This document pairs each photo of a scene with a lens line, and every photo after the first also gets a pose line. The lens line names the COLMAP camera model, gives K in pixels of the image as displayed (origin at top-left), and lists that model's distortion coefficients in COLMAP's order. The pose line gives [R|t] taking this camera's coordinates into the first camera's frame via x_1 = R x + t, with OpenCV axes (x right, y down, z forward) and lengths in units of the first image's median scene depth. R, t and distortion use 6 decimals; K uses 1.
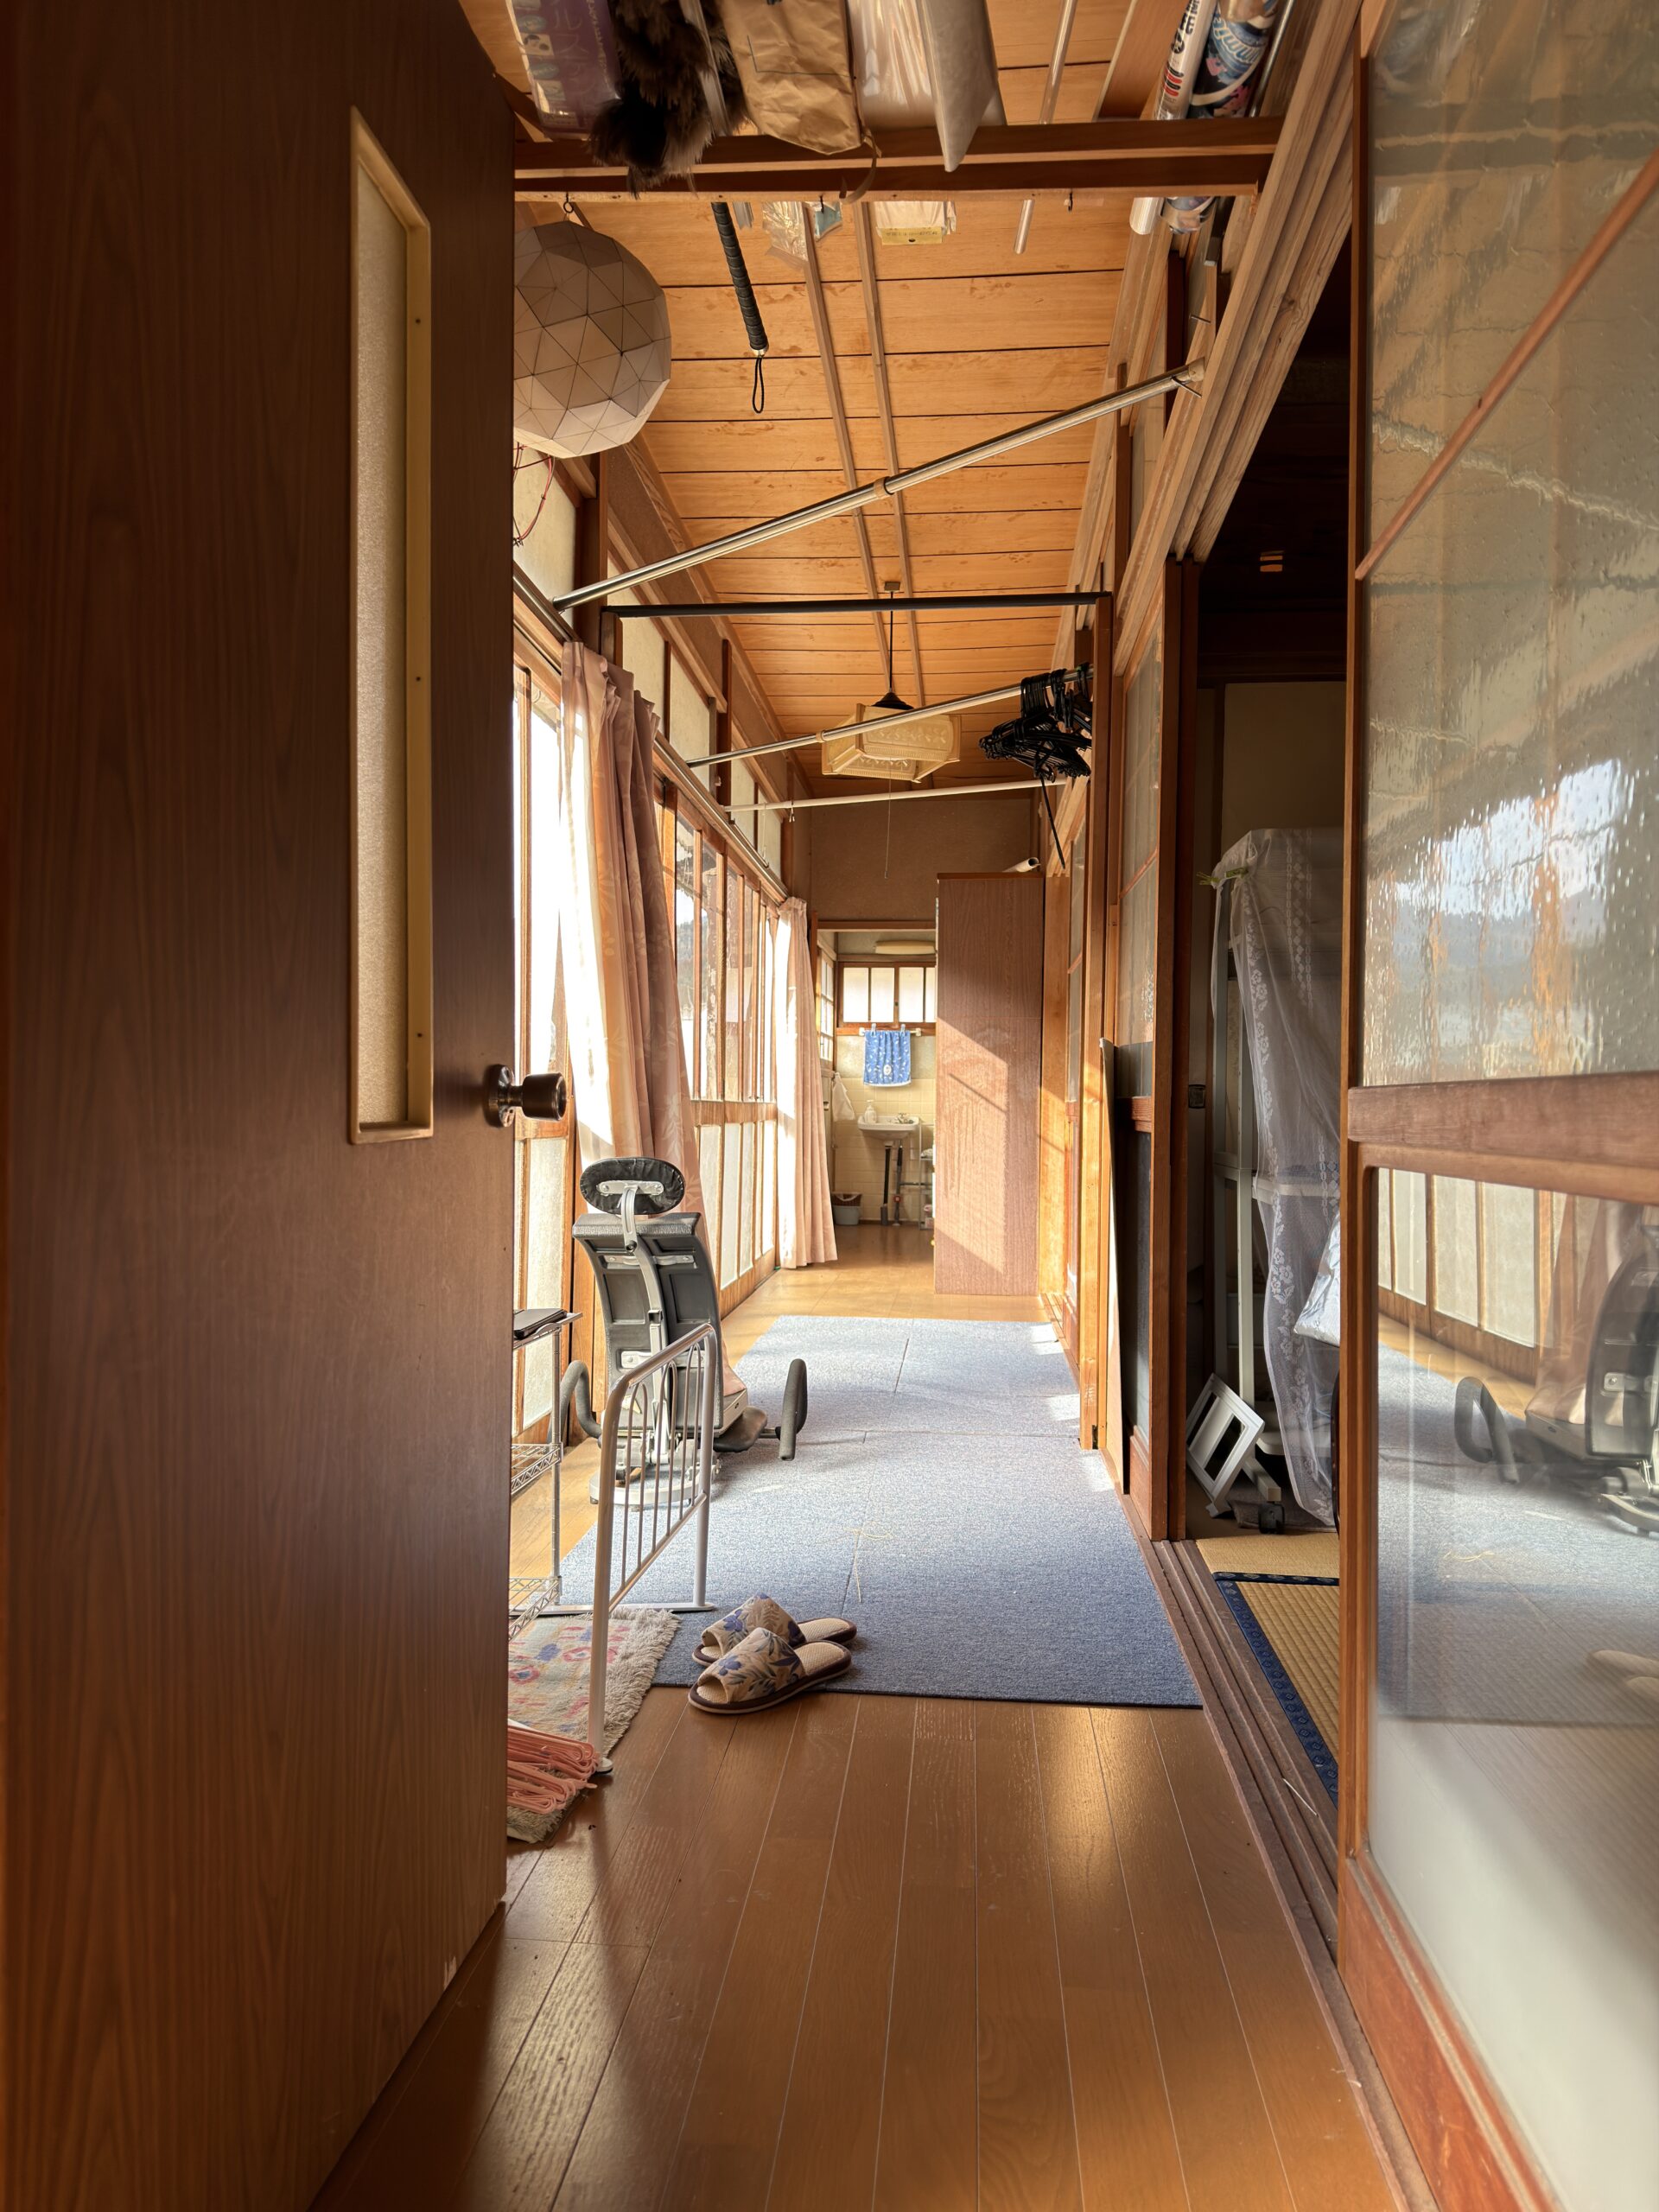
lens RADIAL K [[1570.8, 0, 828.8], [0, 1570.8, 1107.1], [0, 0, 1]] dist [0.012174, -0.014994]
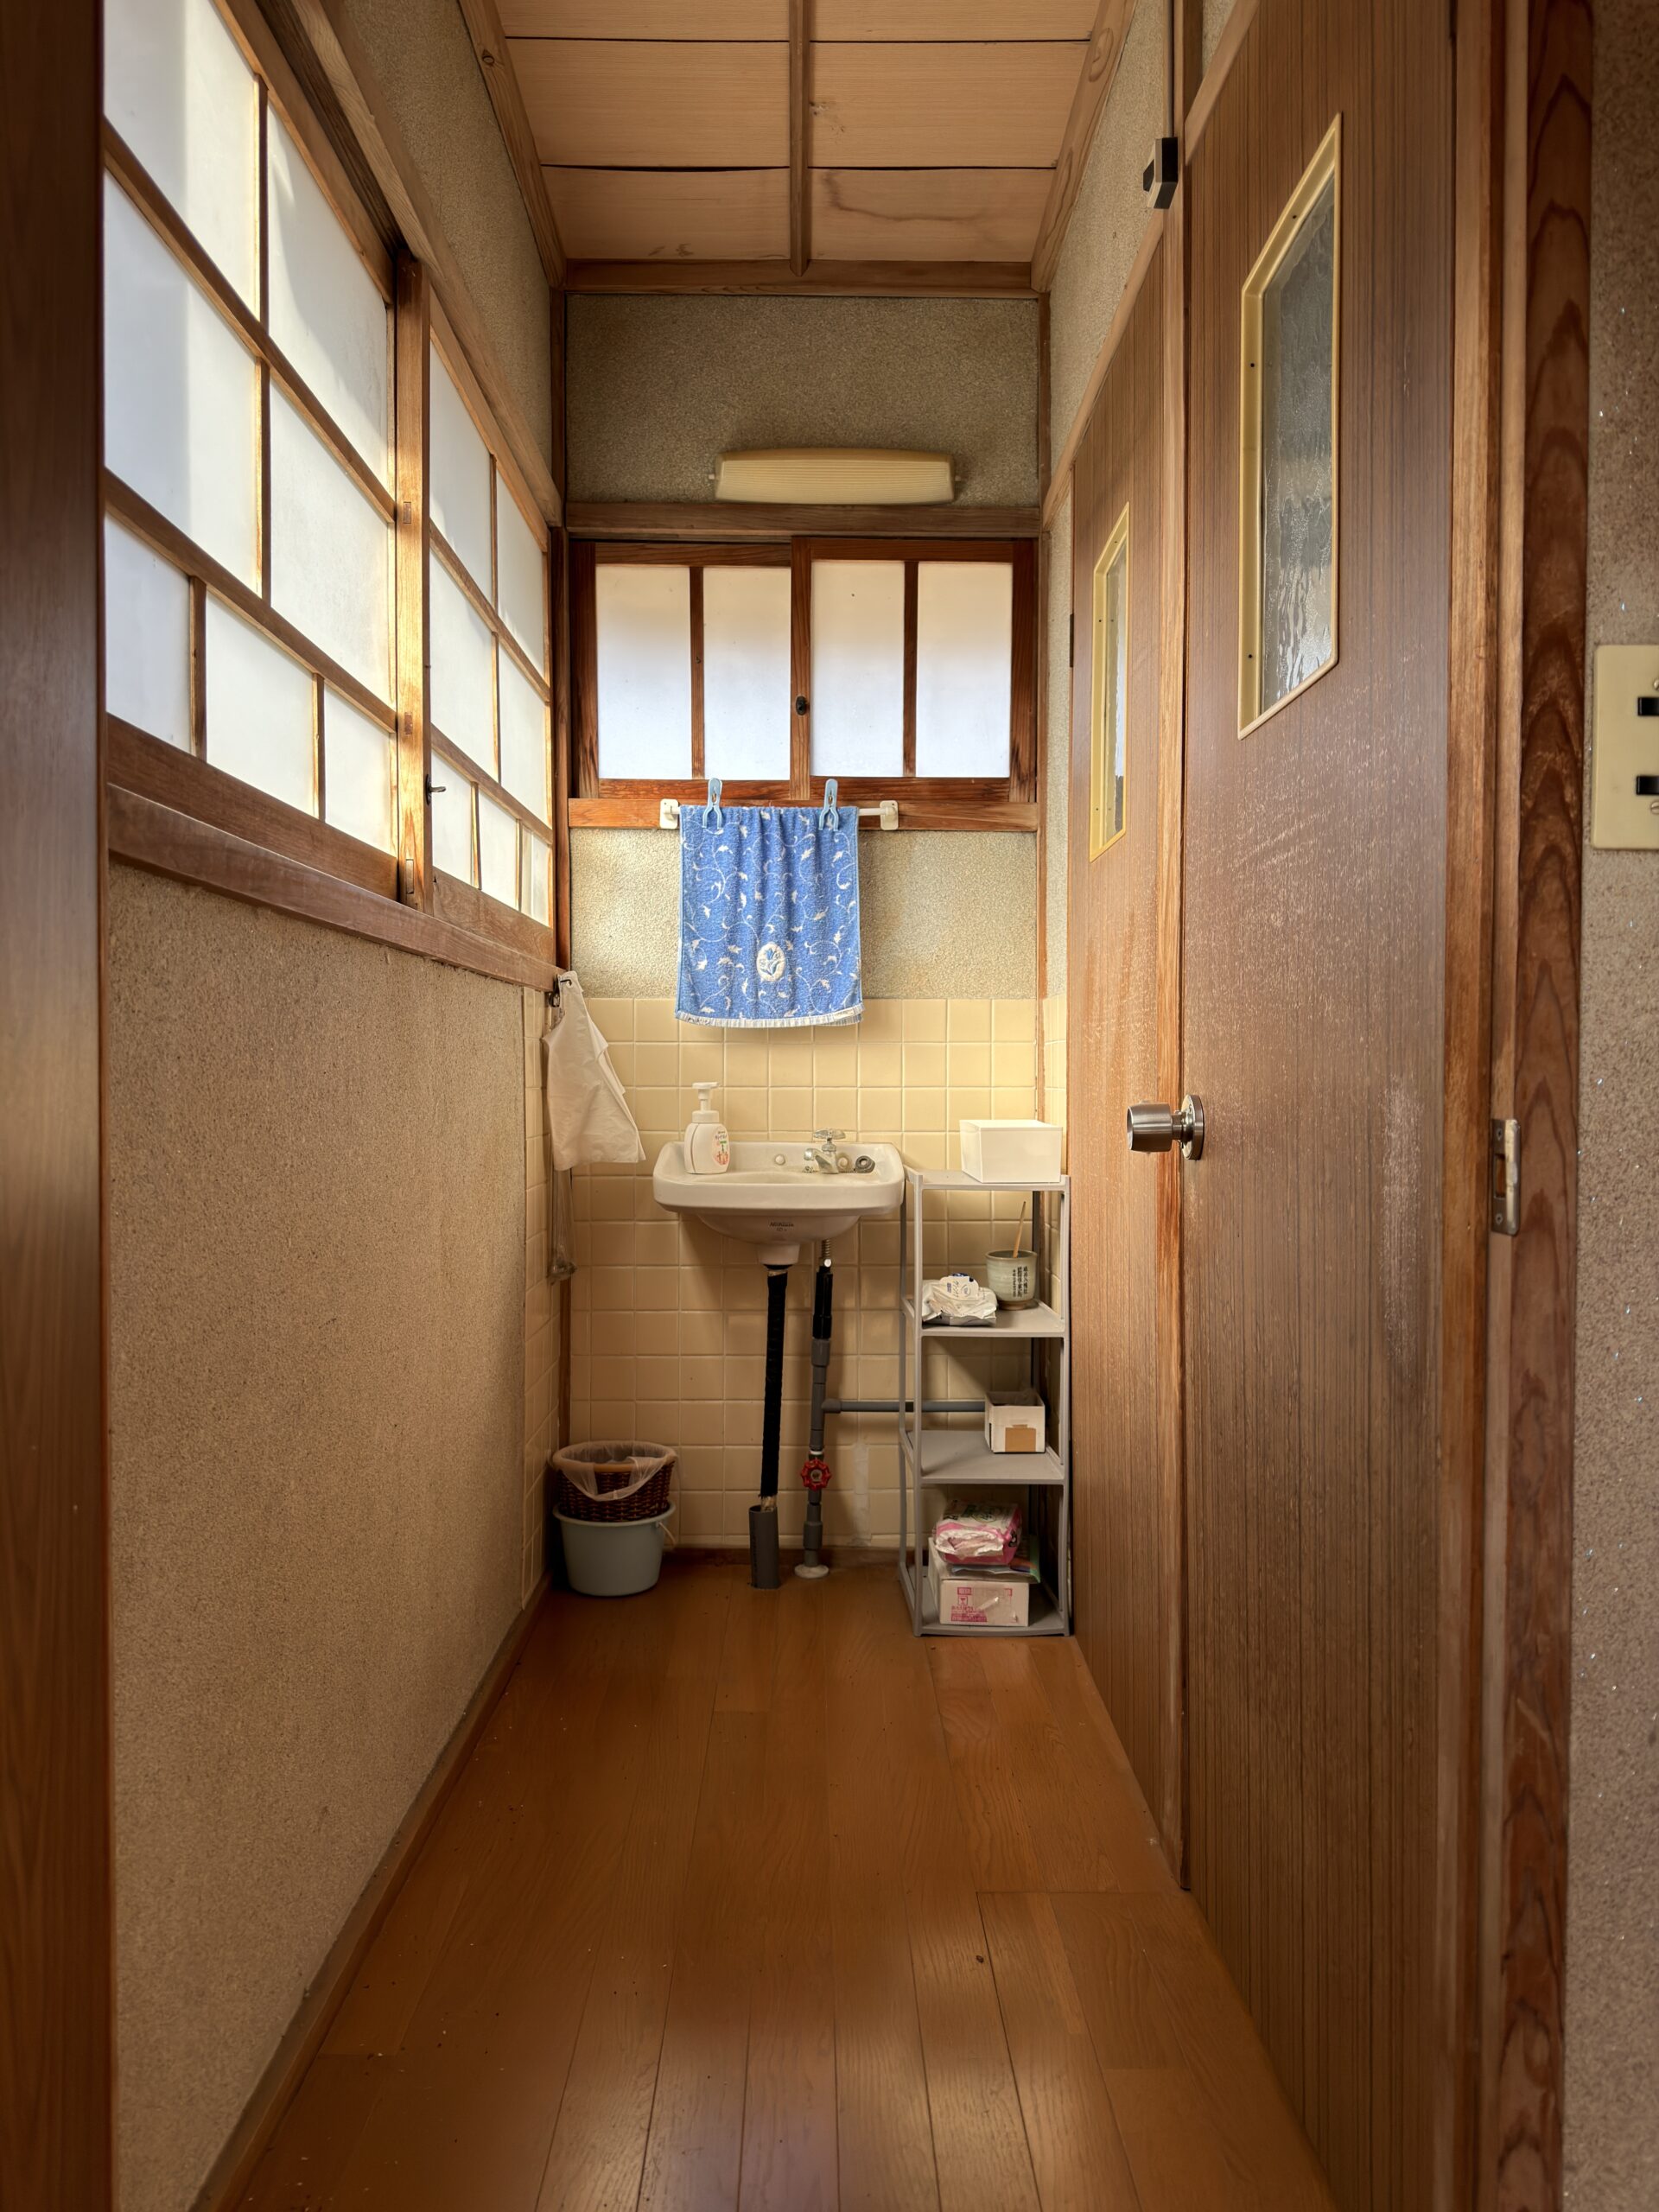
lens RADIAL K [[1570.8, 0, 827.2], [0, 1570.8, 1107.6], [0, 0, 1]] dist [0.012174, -0.014994]
pose [[0.994801, -0.012059, 0.101120, 0.020308], [0.009459, 0.999613, 0.026159, -0.006654], [-0.101396, -0.025066, 0.994530, 0.743151]]
